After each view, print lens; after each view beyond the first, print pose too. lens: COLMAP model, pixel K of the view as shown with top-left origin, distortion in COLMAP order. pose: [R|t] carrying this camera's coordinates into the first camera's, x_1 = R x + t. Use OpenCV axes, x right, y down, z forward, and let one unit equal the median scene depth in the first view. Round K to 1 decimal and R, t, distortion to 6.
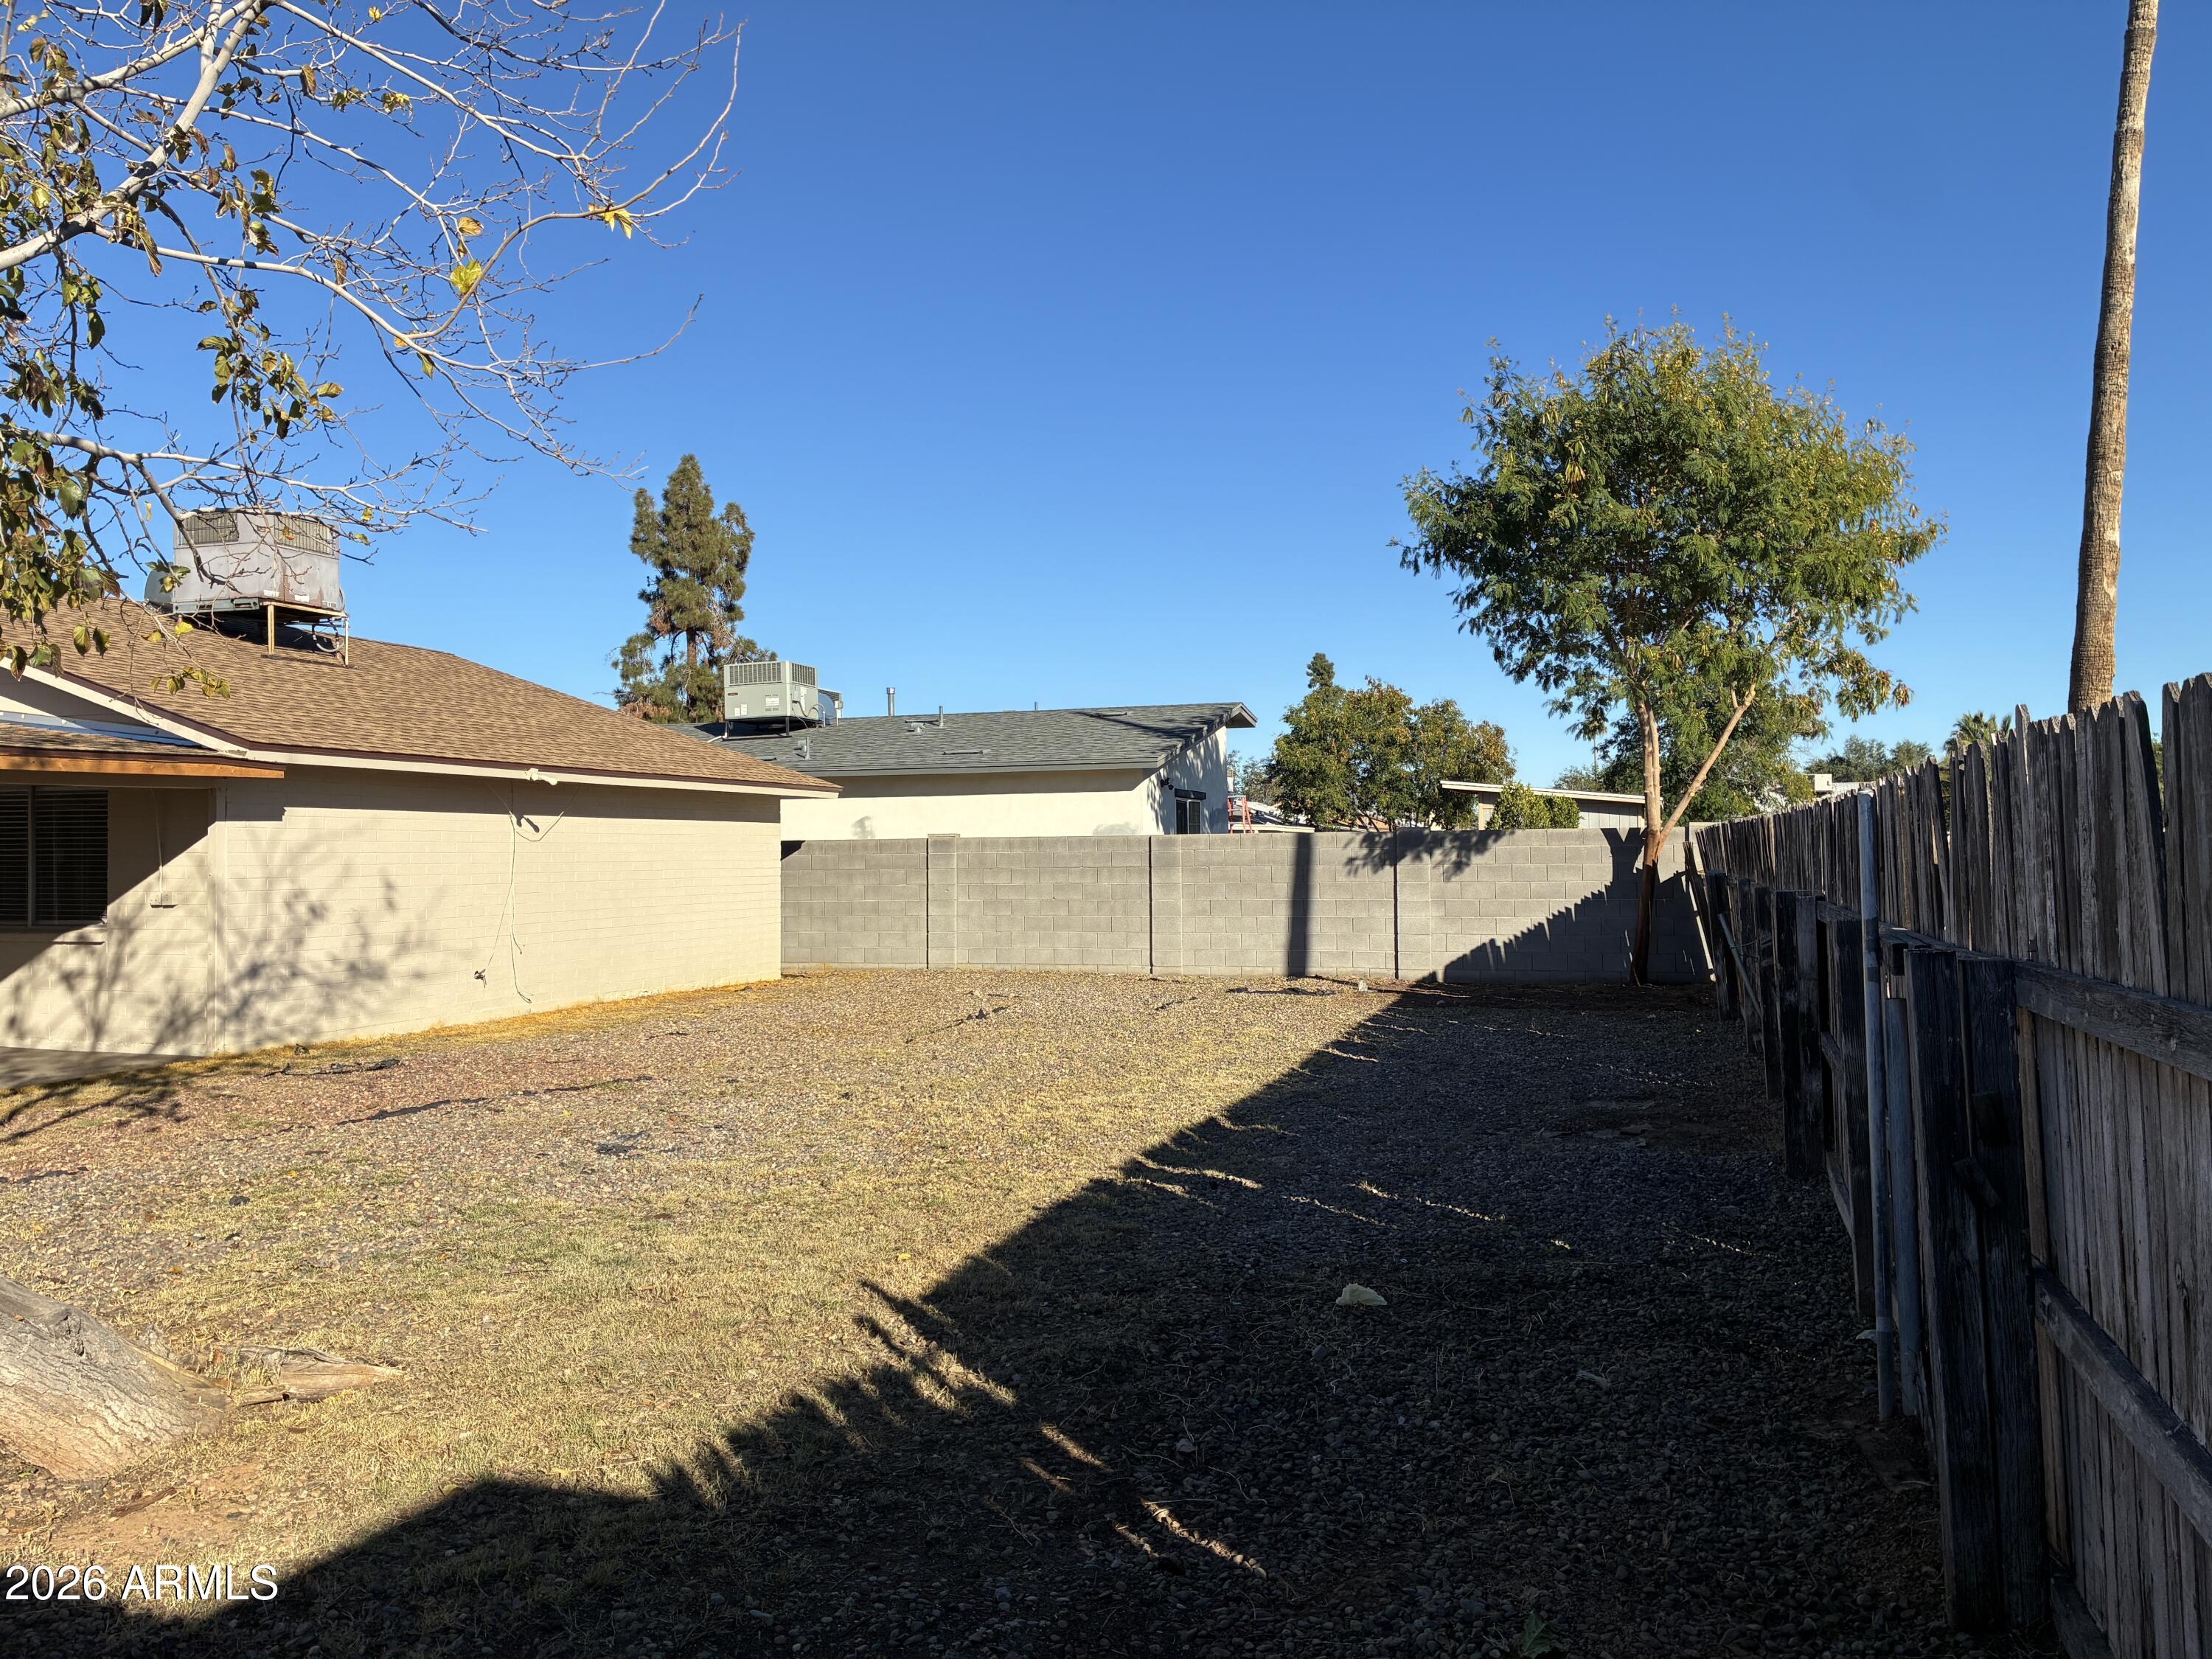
lens RADIAL K [[1673.2, 0, 1117.0], [0, 1673.2, 820.6], [0, 0, 1]] dist [0.070833, -0.097147]
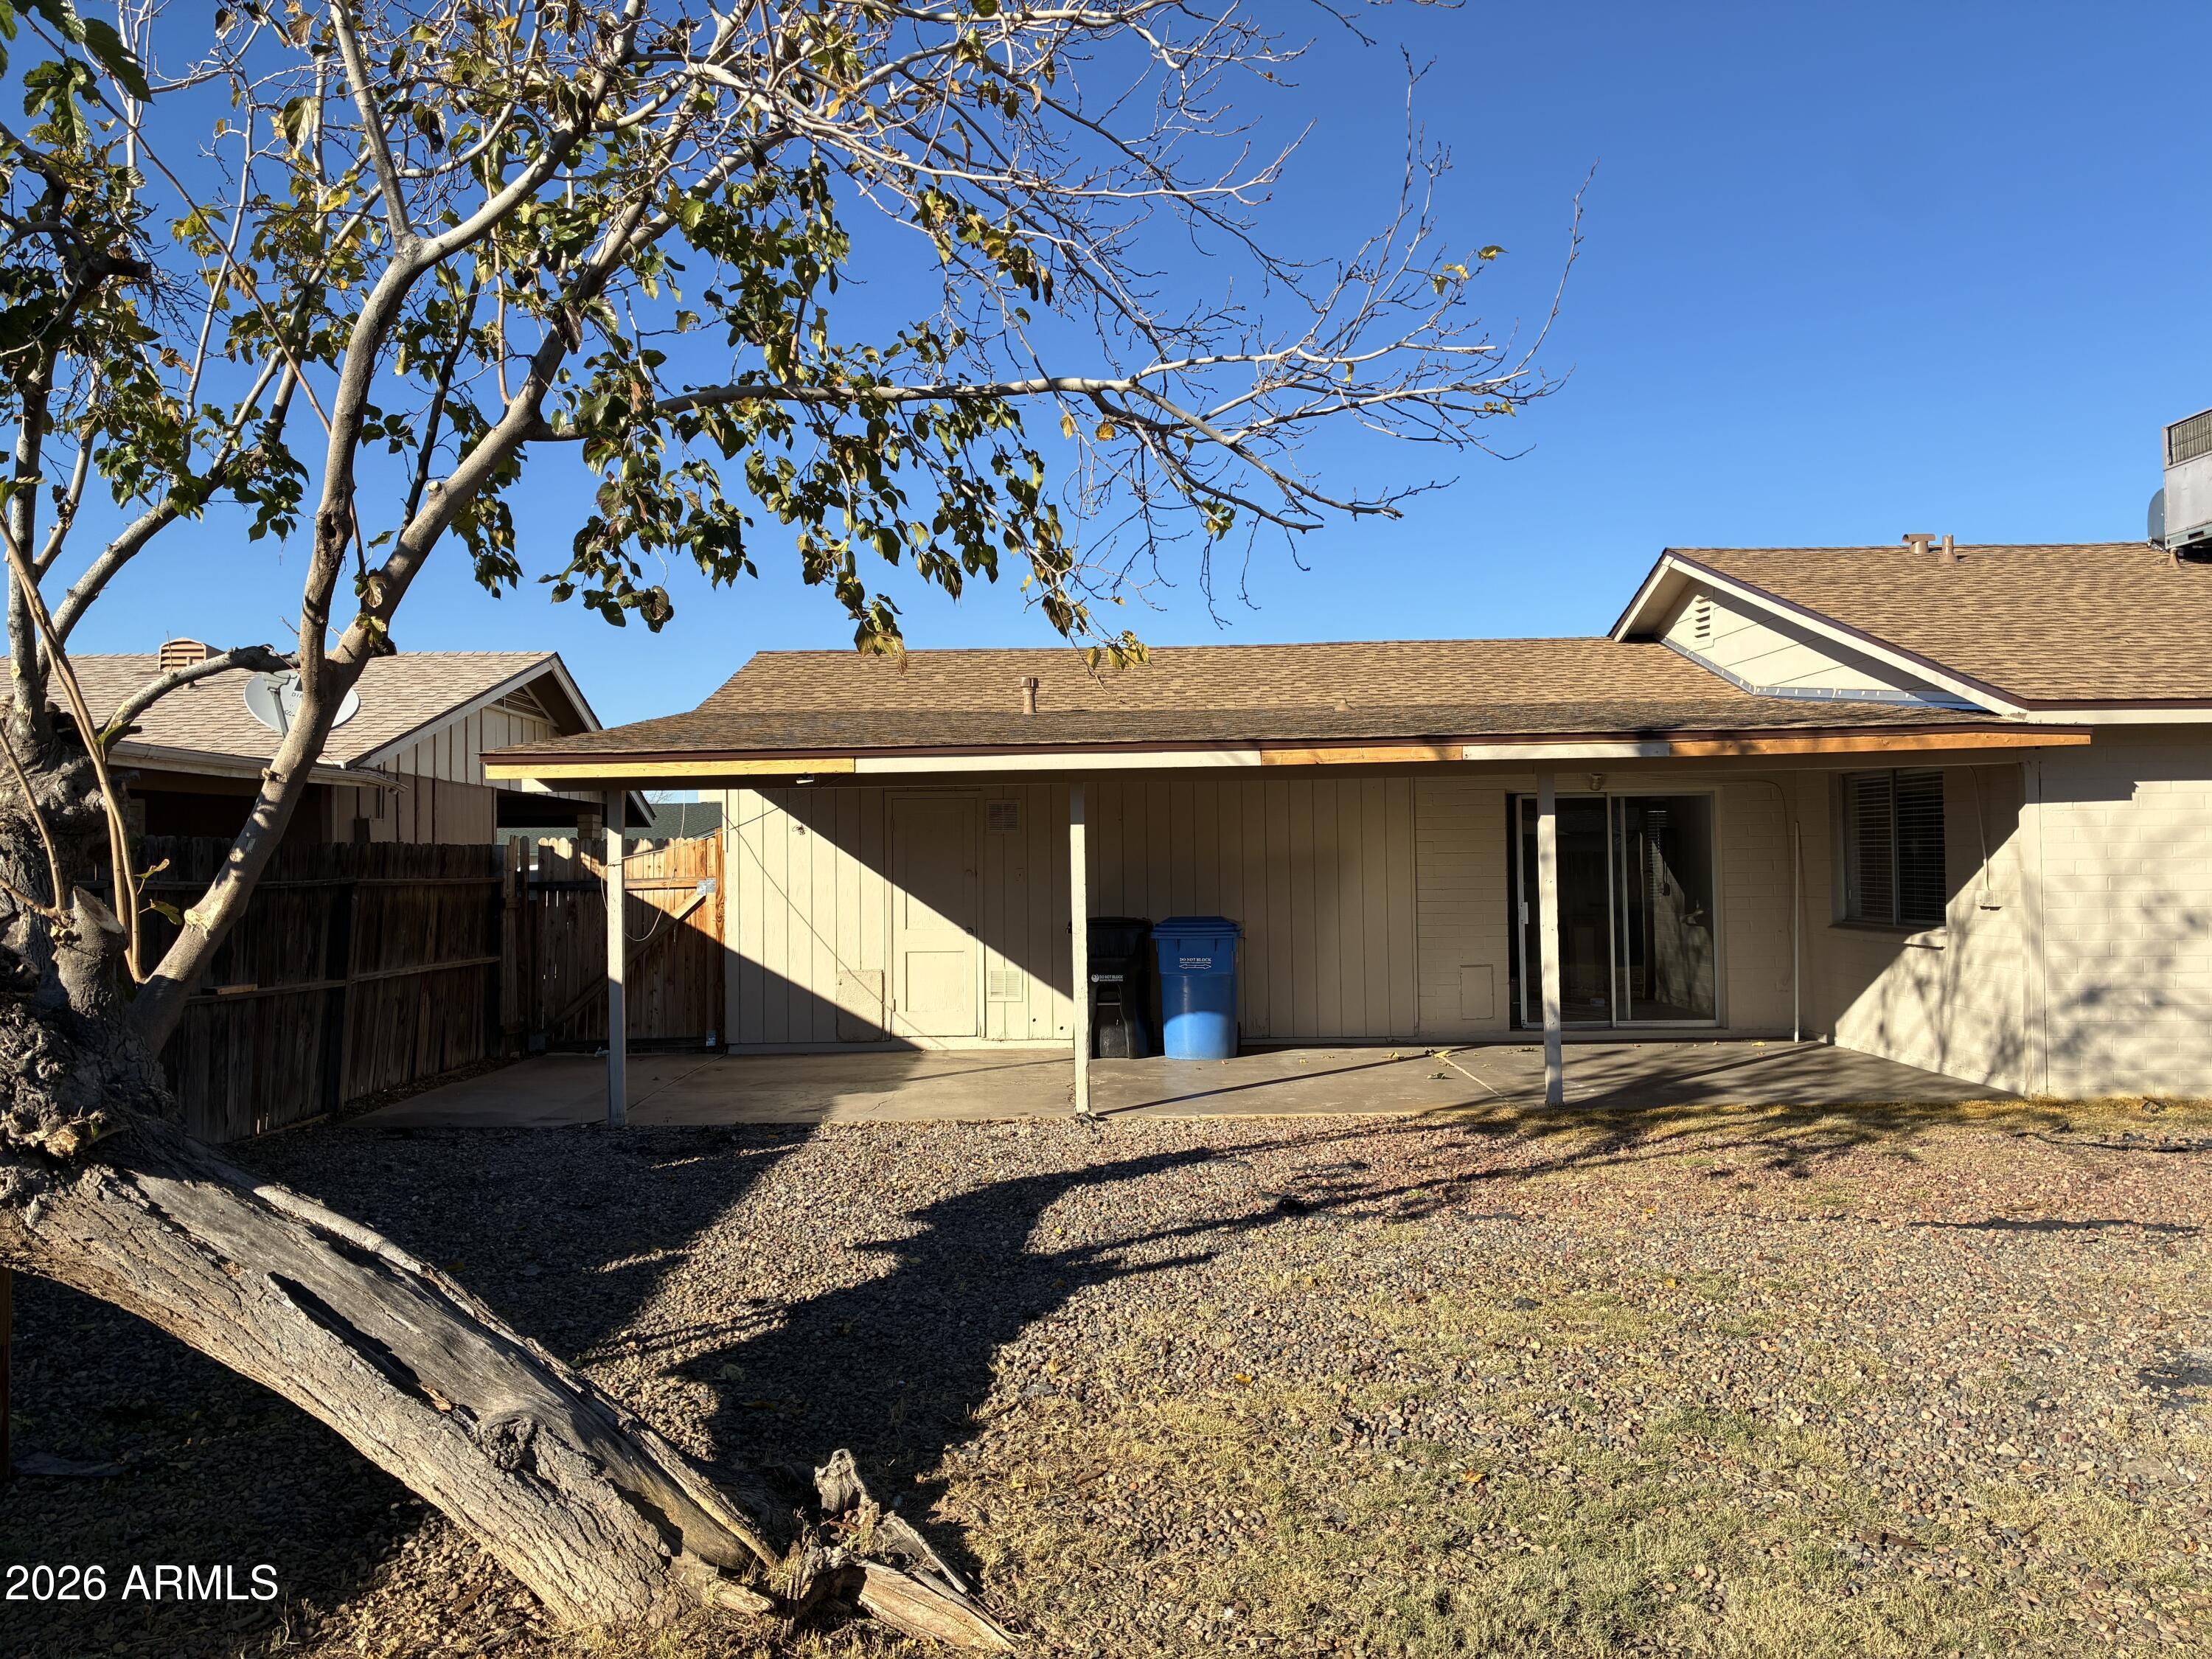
lens RADIAL K [[1673.2, 0, 1122.4], [0, 1673.2, 836.2], [0, 0, 1]] dist [0.070833, -0.097147]
pose [[0.309774, -0.009278, -0.950765, 0.090985], [0.030229, 0.999543, 0.000095, 0.002652], [0.950330, -0.028770, 0.309913, 0.342767]]
